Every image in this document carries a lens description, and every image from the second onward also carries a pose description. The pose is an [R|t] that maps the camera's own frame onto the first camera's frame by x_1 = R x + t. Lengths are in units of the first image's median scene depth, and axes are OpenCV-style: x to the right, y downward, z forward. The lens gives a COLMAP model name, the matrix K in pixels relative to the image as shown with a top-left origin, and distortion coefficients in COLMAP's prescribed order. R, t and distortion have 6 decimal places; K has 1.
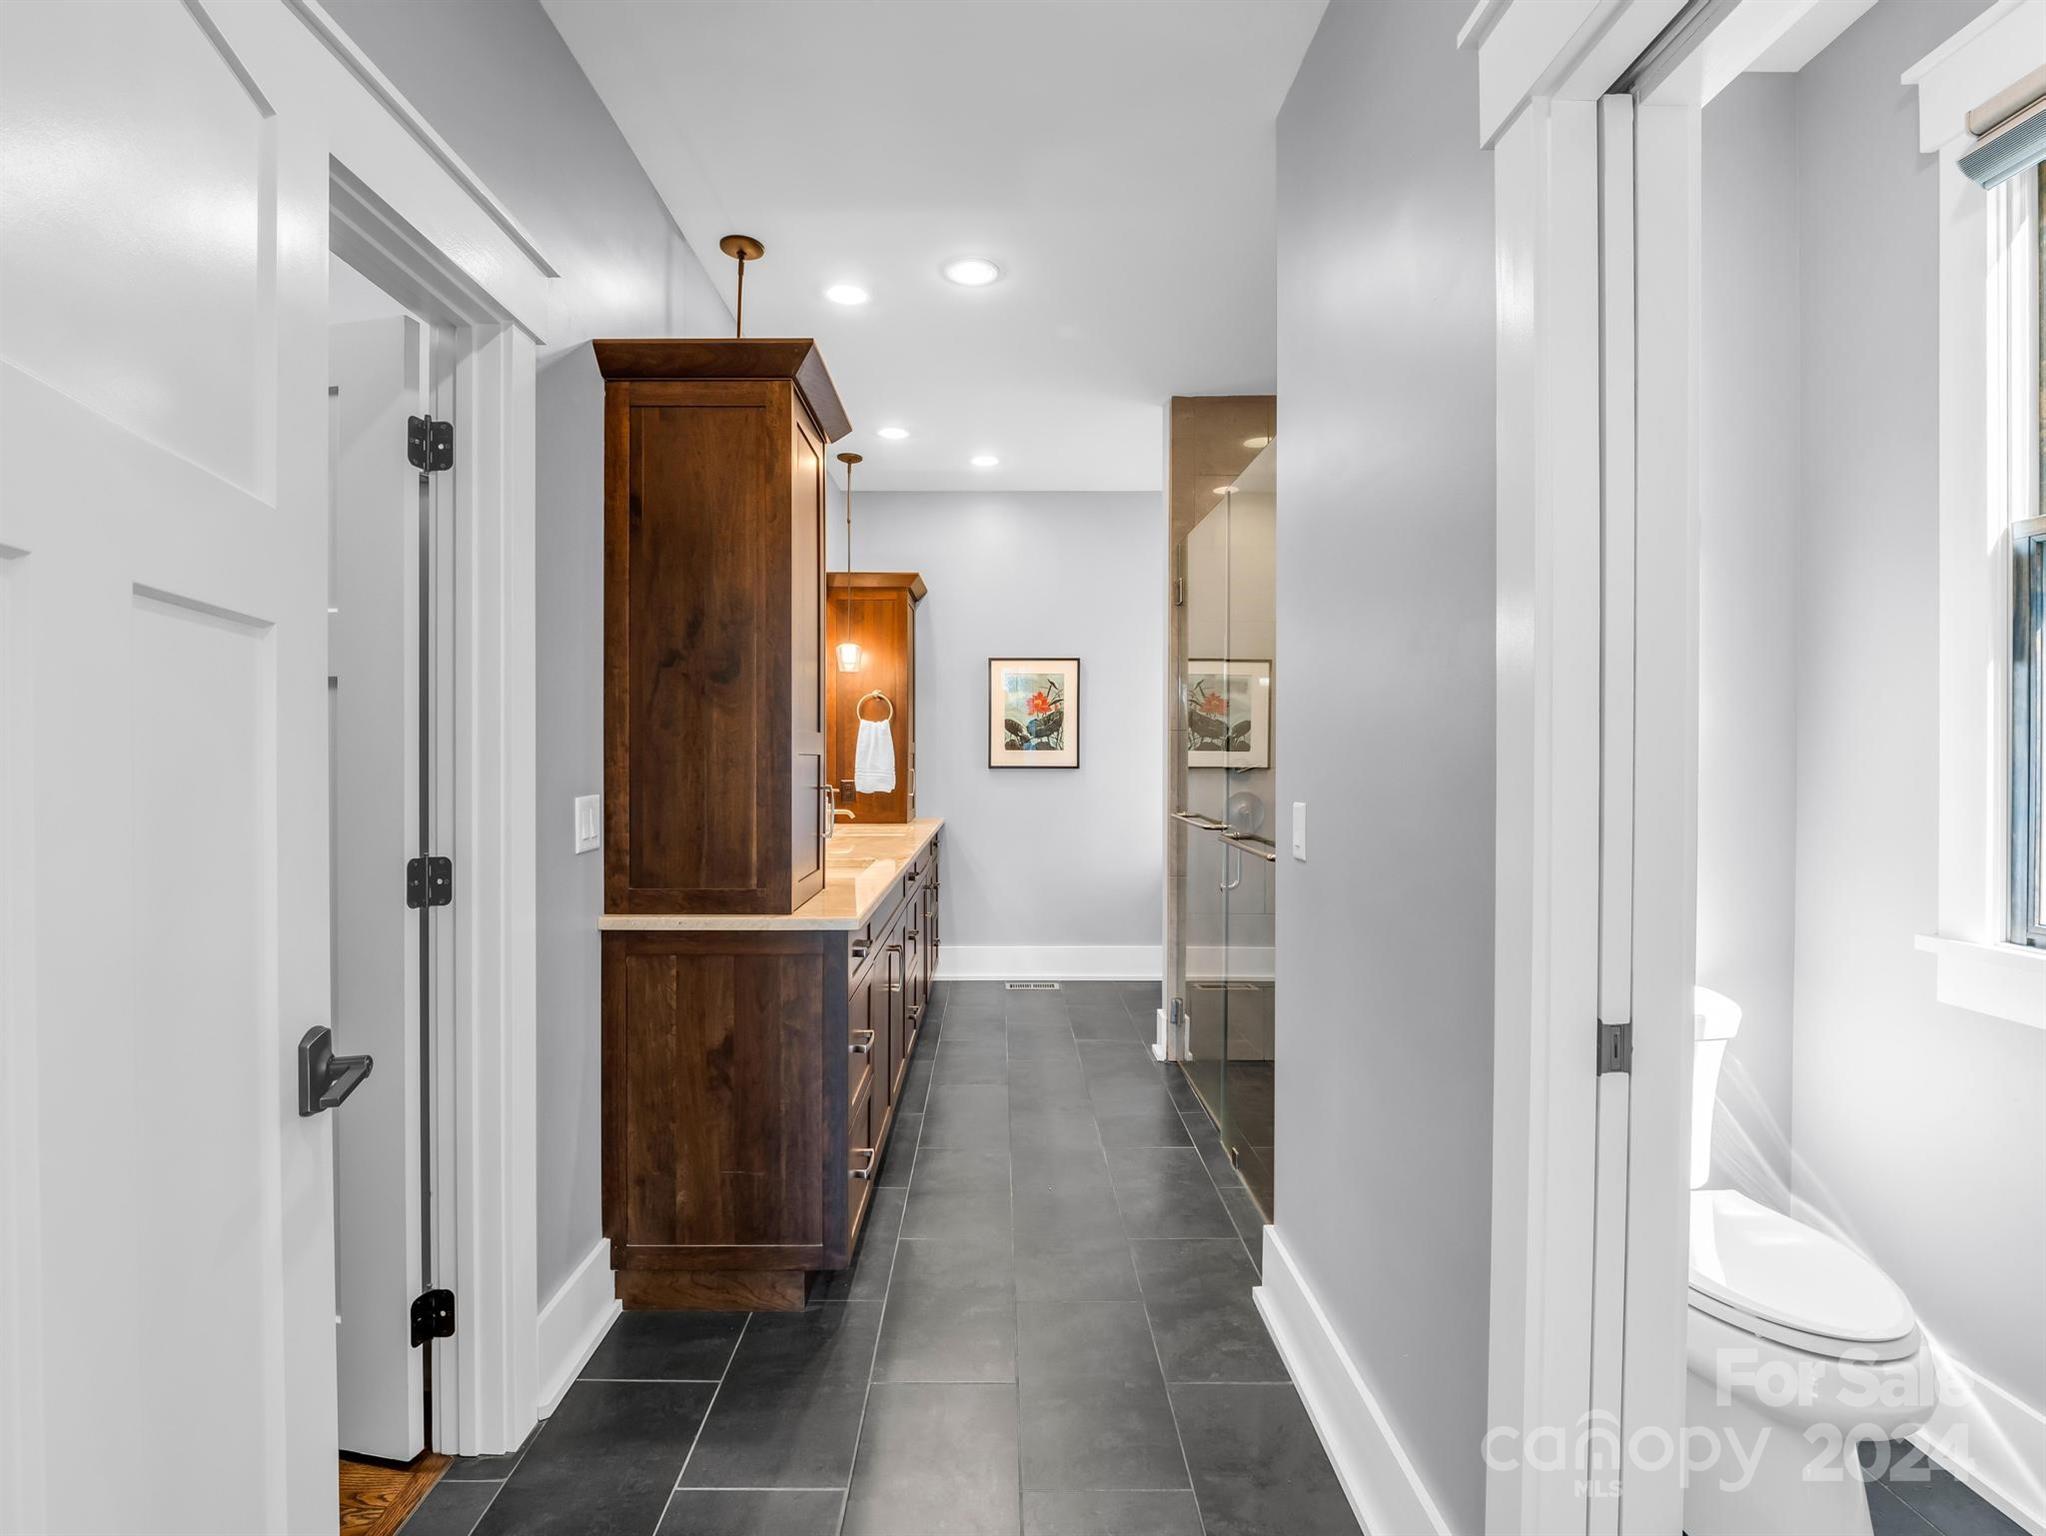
lens RADIAL K [[1006.9, 0, 1018.4], [0, 1006.9, 761.1], [0, 0, 1]] dist [-0.000368, 0.000337]
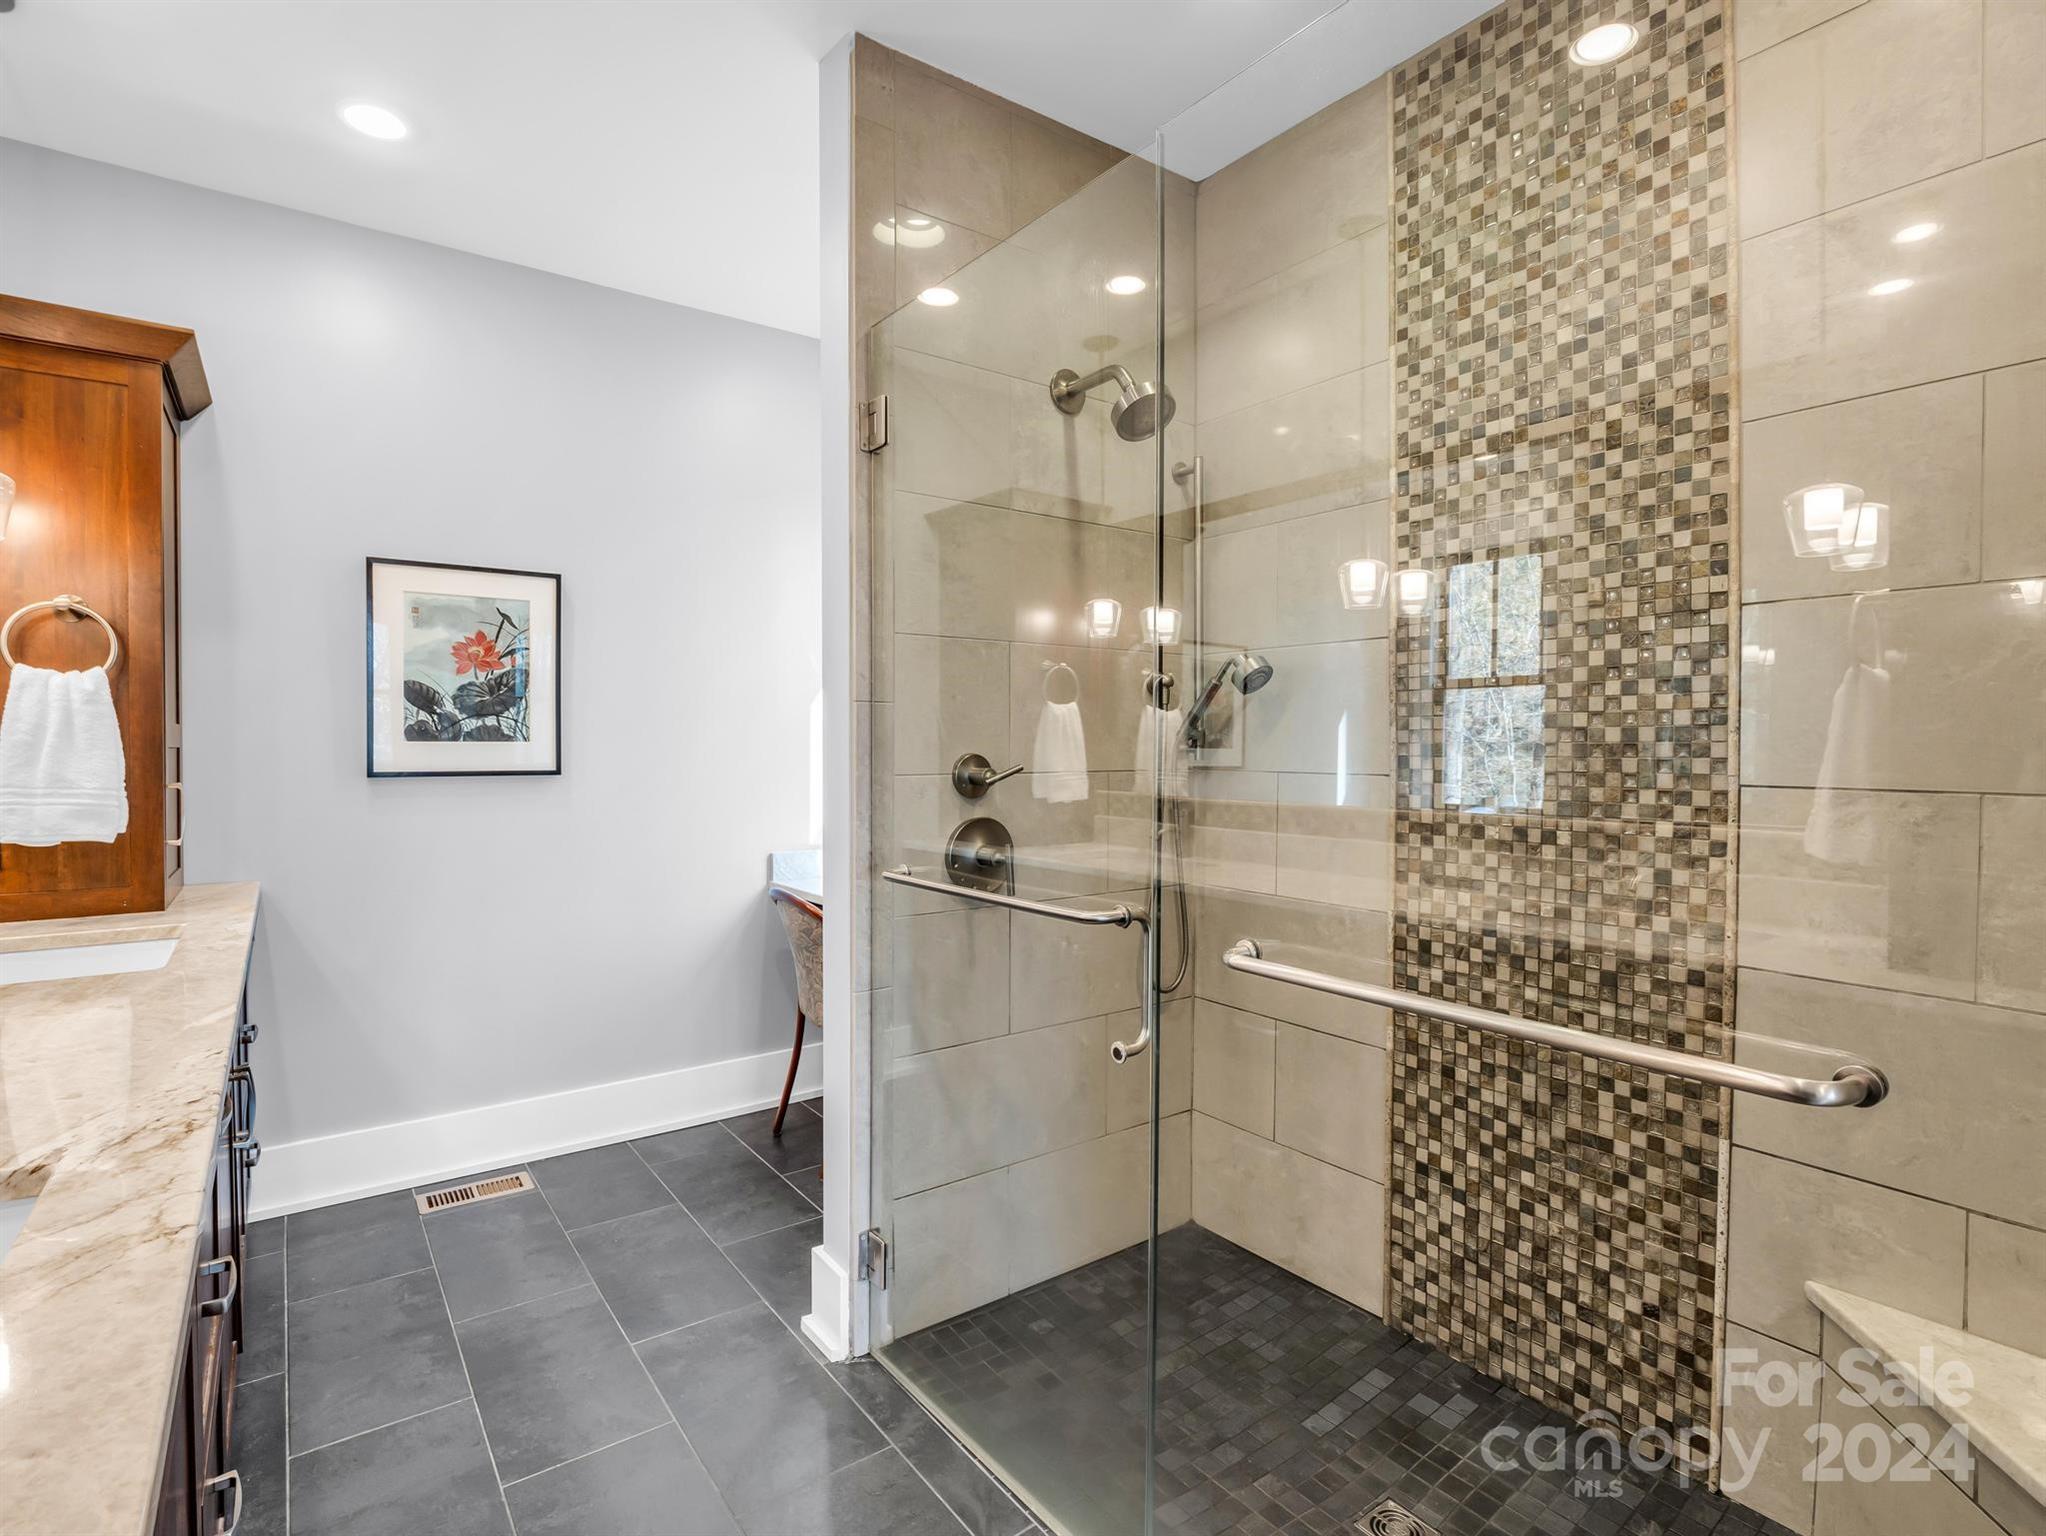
lens RADIAL K [[1006.9, 0, 993.6], [0, 1006.9, 756.2], [0, 0, 1]] dist [-0.000368, 0.000337]
pose [[0.824220, -0.008547, 0.566205, -0.057258], [0.006720, 0.999963, 0.005312, -0.003917], [-0.566229, -0.000574, 0.824248, 0.411118]]
